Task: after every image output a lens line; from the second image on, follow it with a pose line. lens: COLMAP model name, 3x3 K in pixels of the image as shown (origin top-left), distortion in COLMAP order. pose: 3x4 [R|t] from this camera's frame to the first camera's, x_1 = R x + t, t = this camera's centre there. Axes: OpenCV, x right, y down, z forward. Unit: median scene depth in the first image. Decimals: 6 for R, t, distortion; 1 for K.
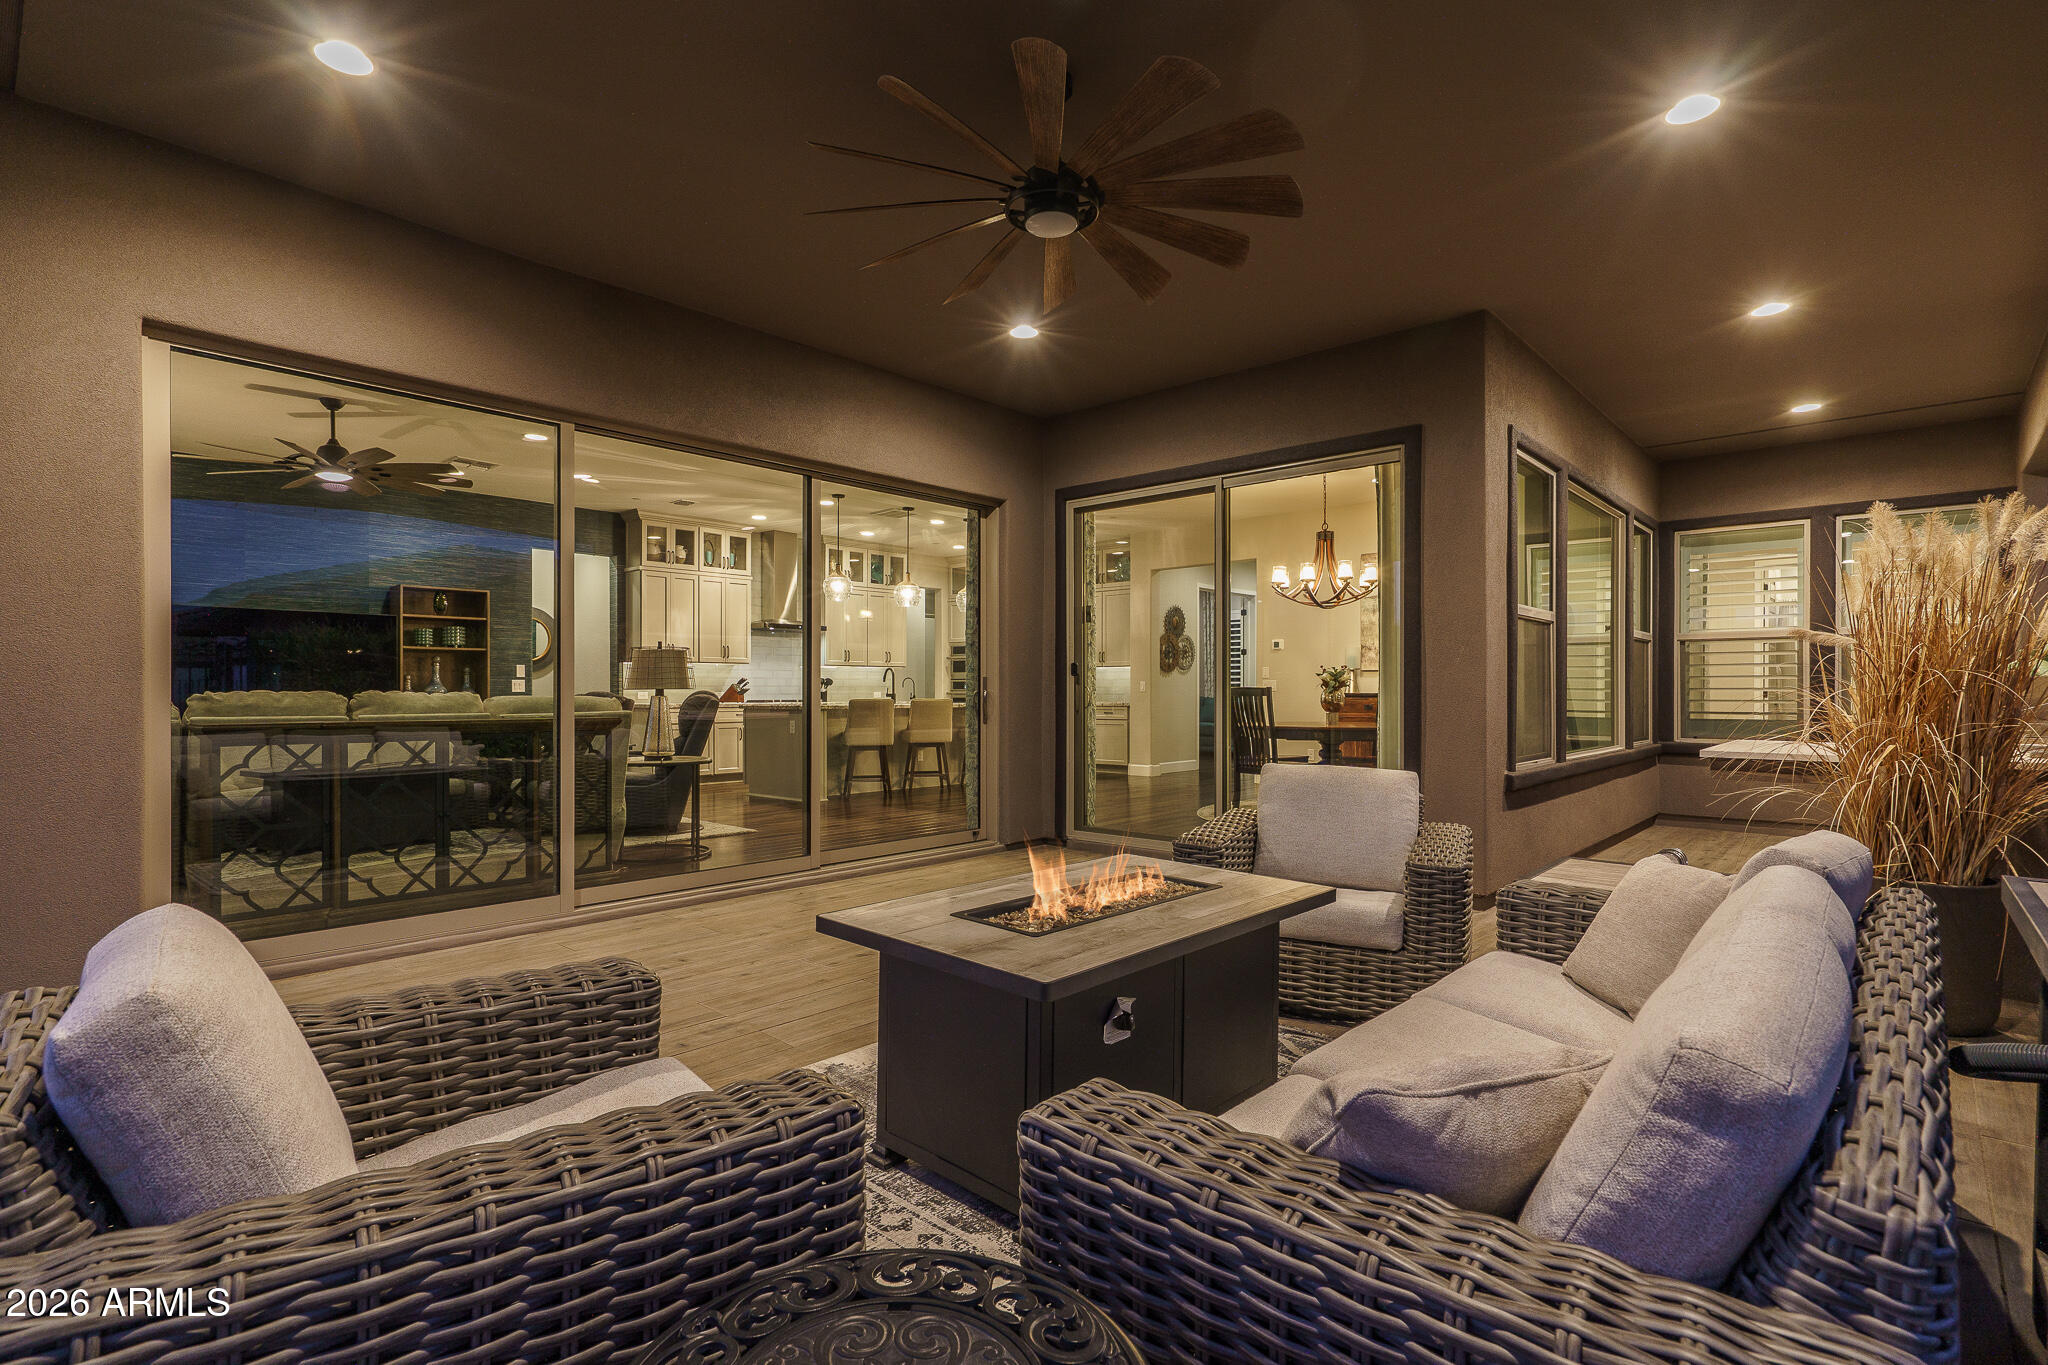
lens RADIAL K [[981.1, 0, 1031.4], [0, 981.1, 693.8], [0, 0, 1]] dist [0.002150, 0.001225]
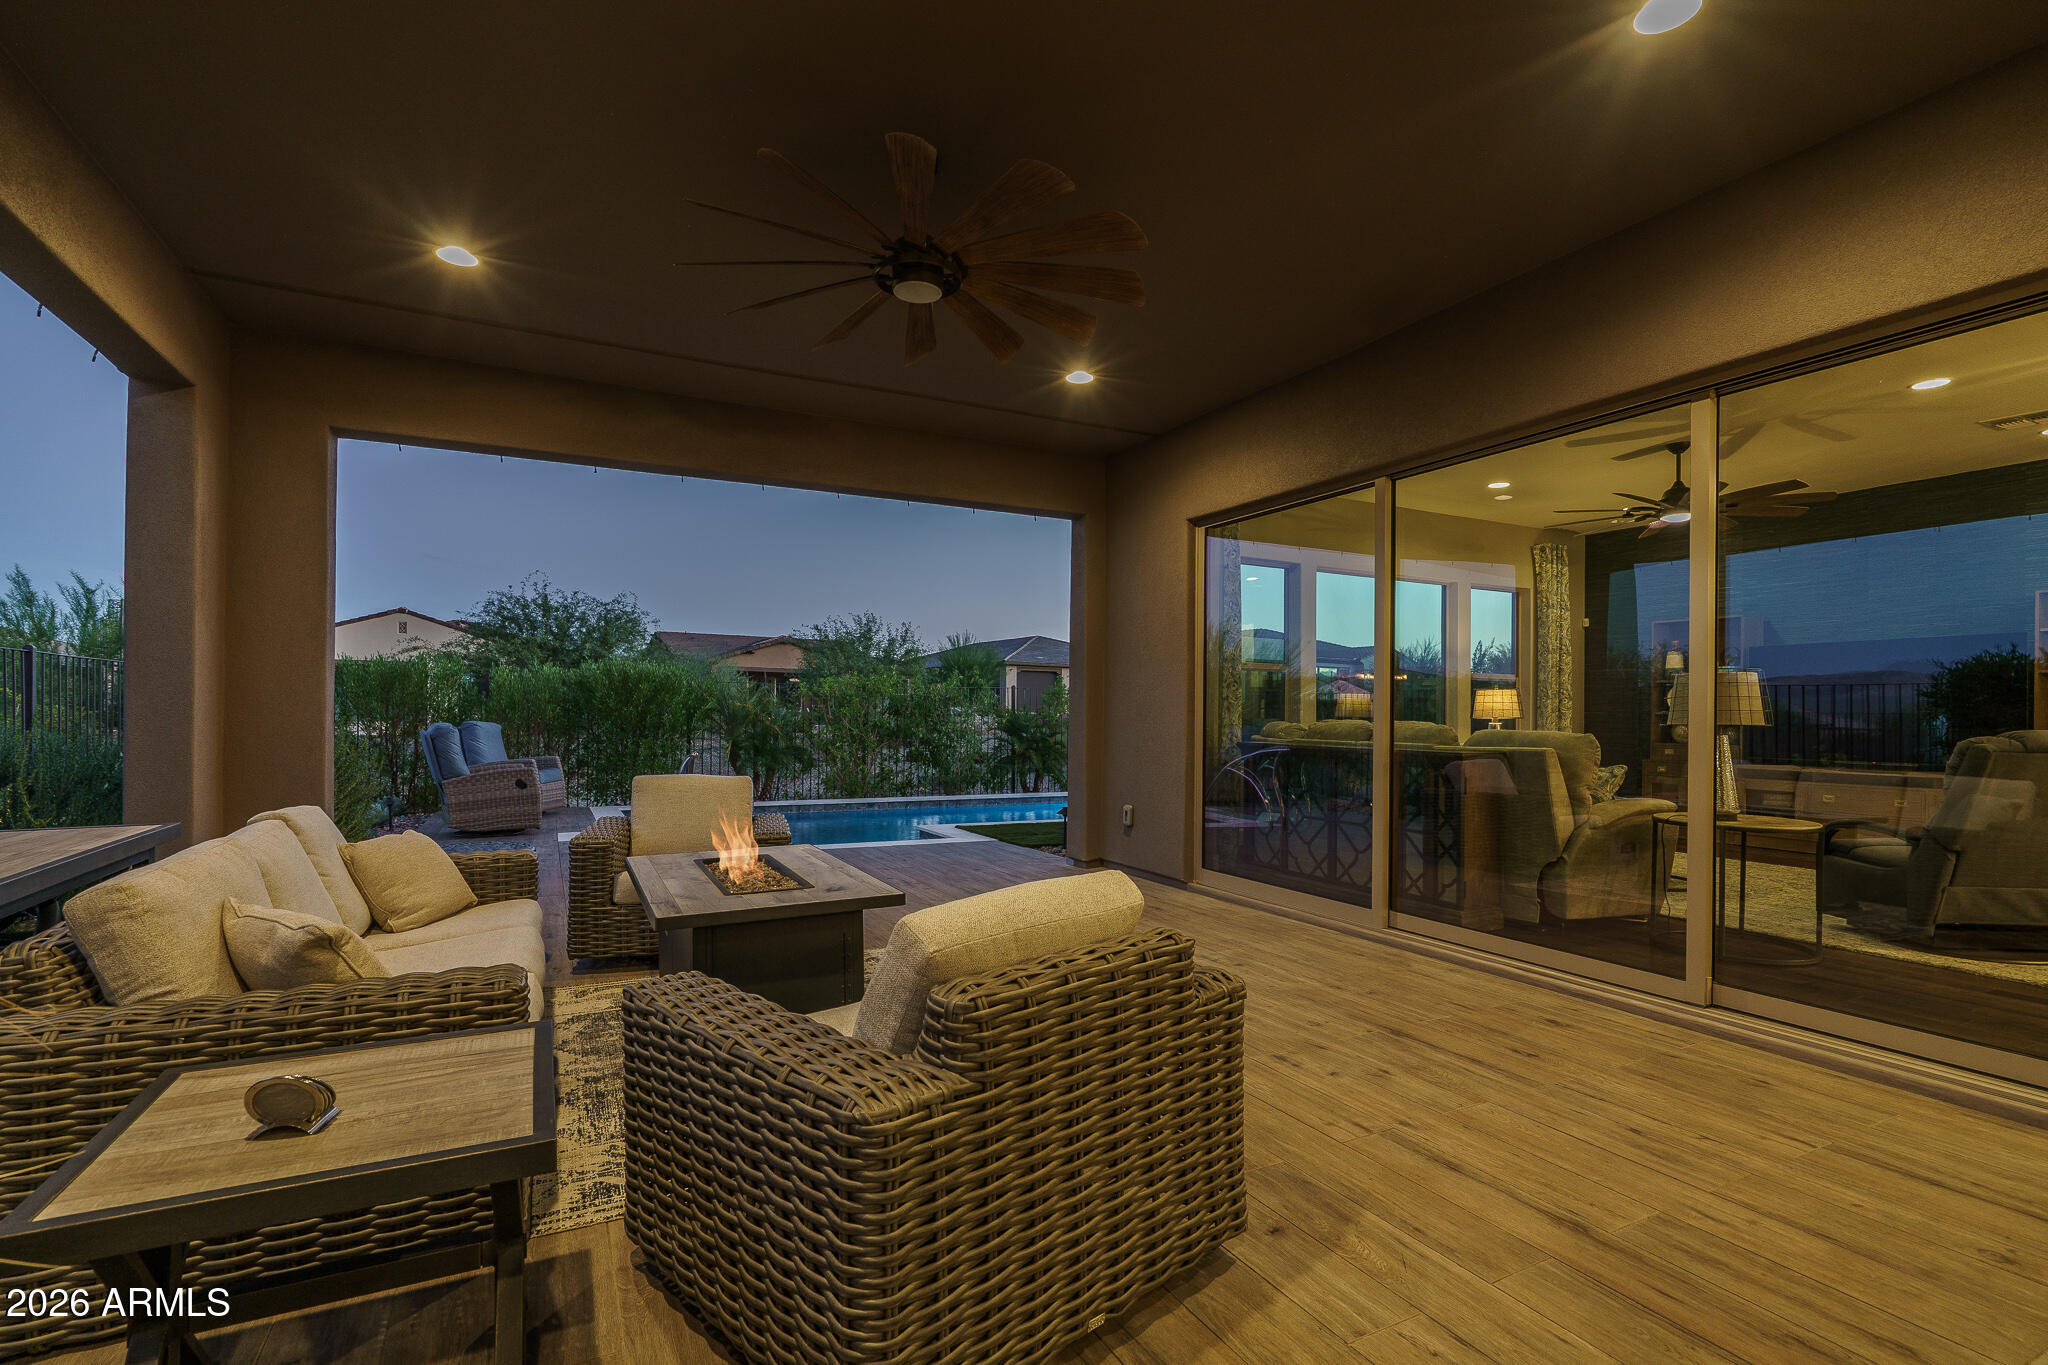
lens RADIAL K [[921.3, 0, 1024.7], [0, 921.3, 687.5], [0, 0, 1]] dist [-0.004161, 0.000237]
pose [[-0.355158, -0.027853, -0.934391, 0.422370], [-0.010364, 0.999612, -0.025858, -0.006665], [0.934749, 0.000500, -0.355308, 0.680320]]
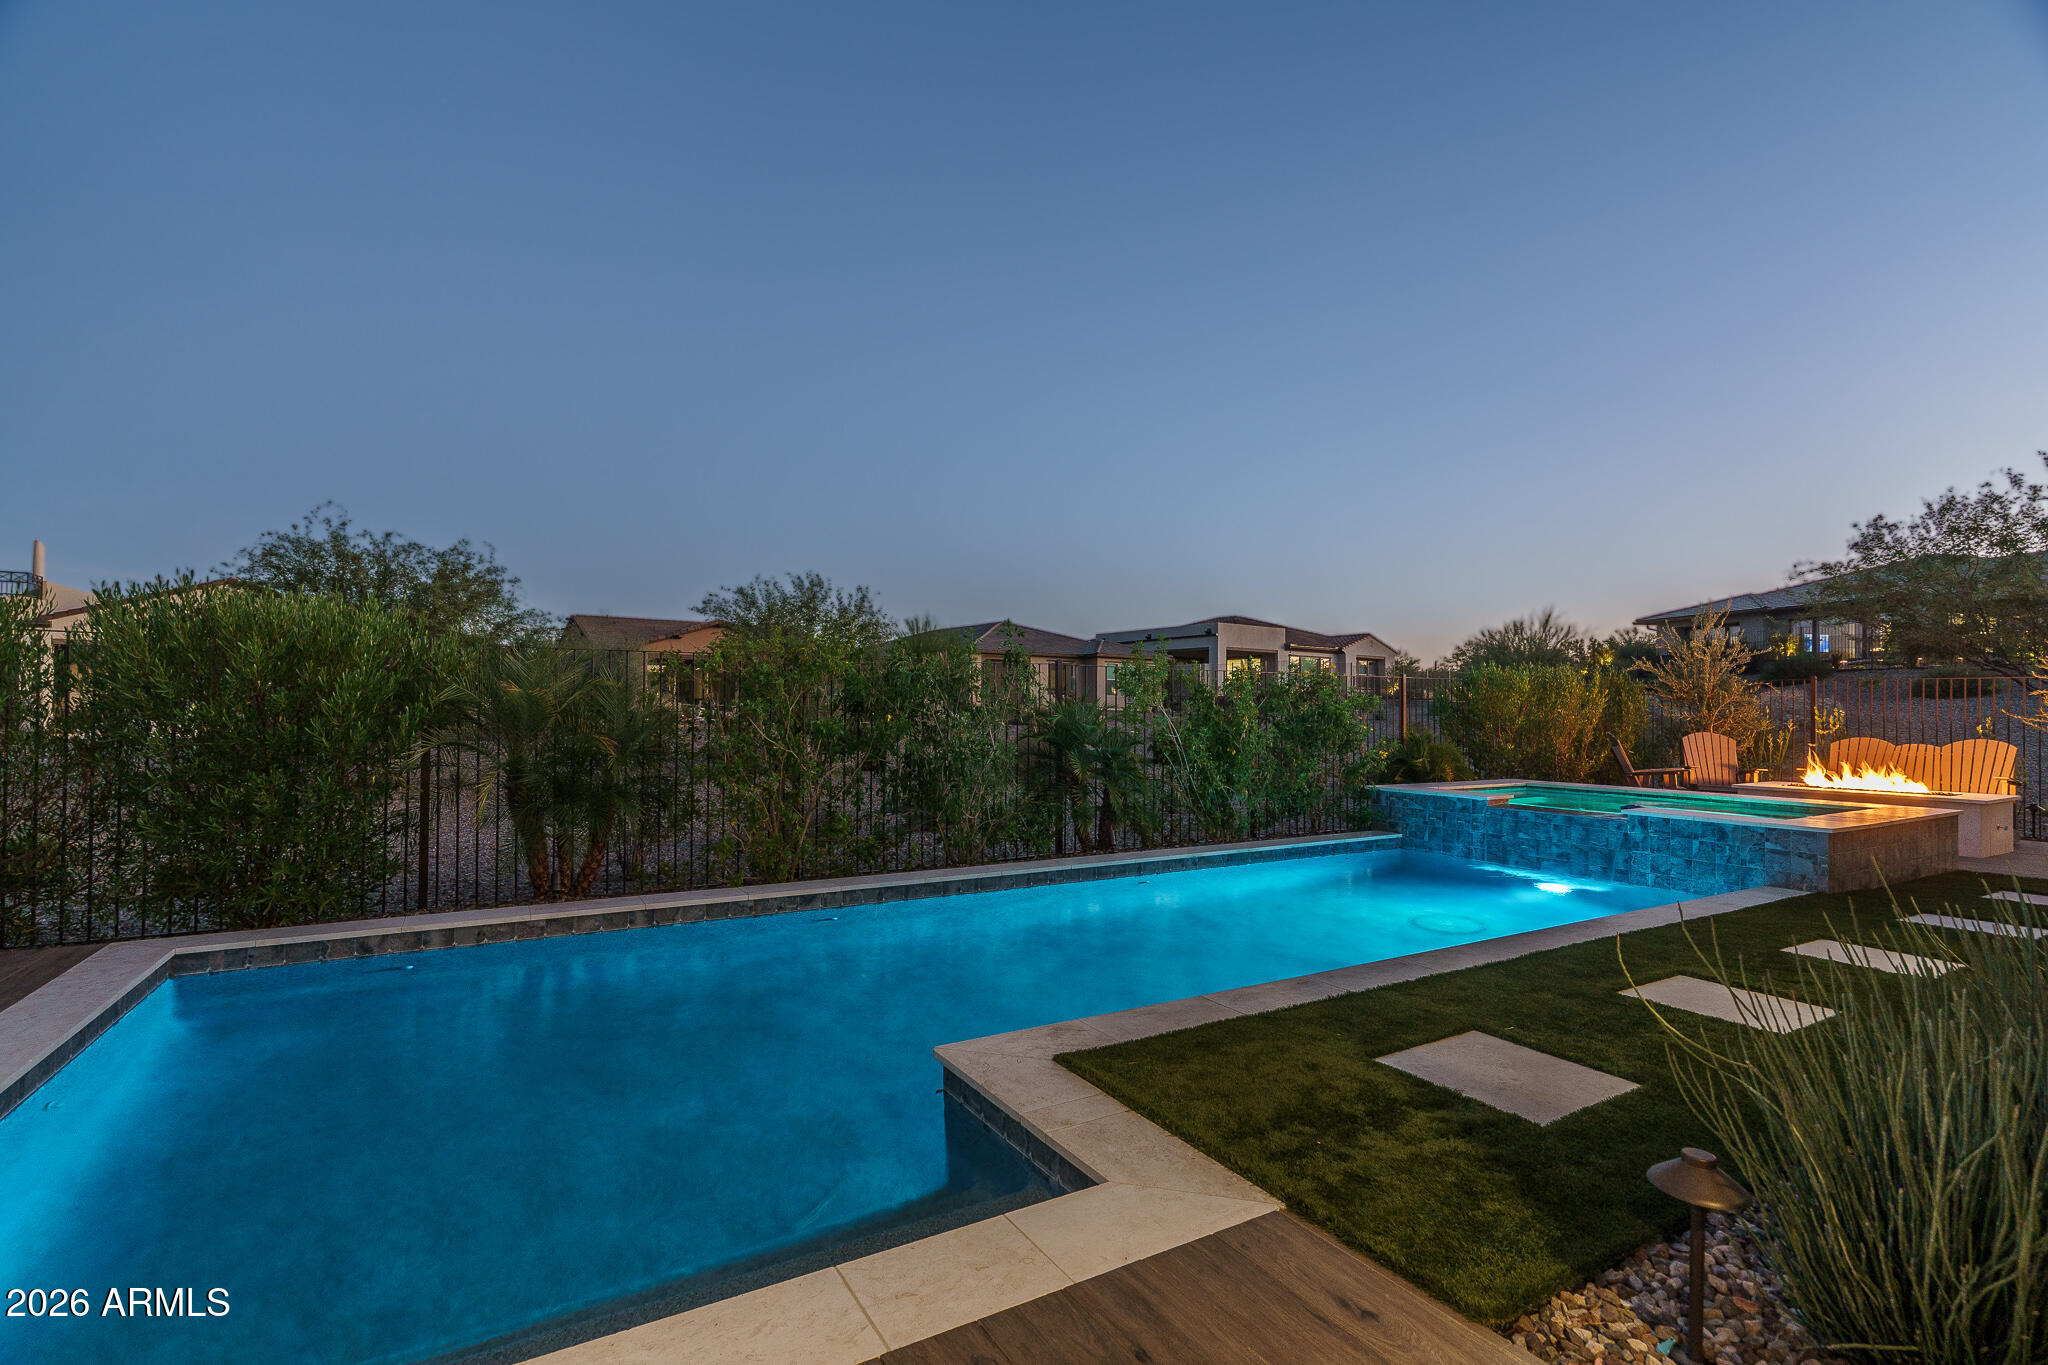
lens RADIAL K [[921.3, 0, 1024.7], [0, 921.3, 687.5], [0, 0, 1]] dist [-0.004161, 0.000237]
pose [[-0.304383, -0.020807, -0.952323, -0.397255], [-0.008287, 0.999781, -0.019195, -0.006158], [0.952514, 0.002050, -0.304489, 0.213657]]
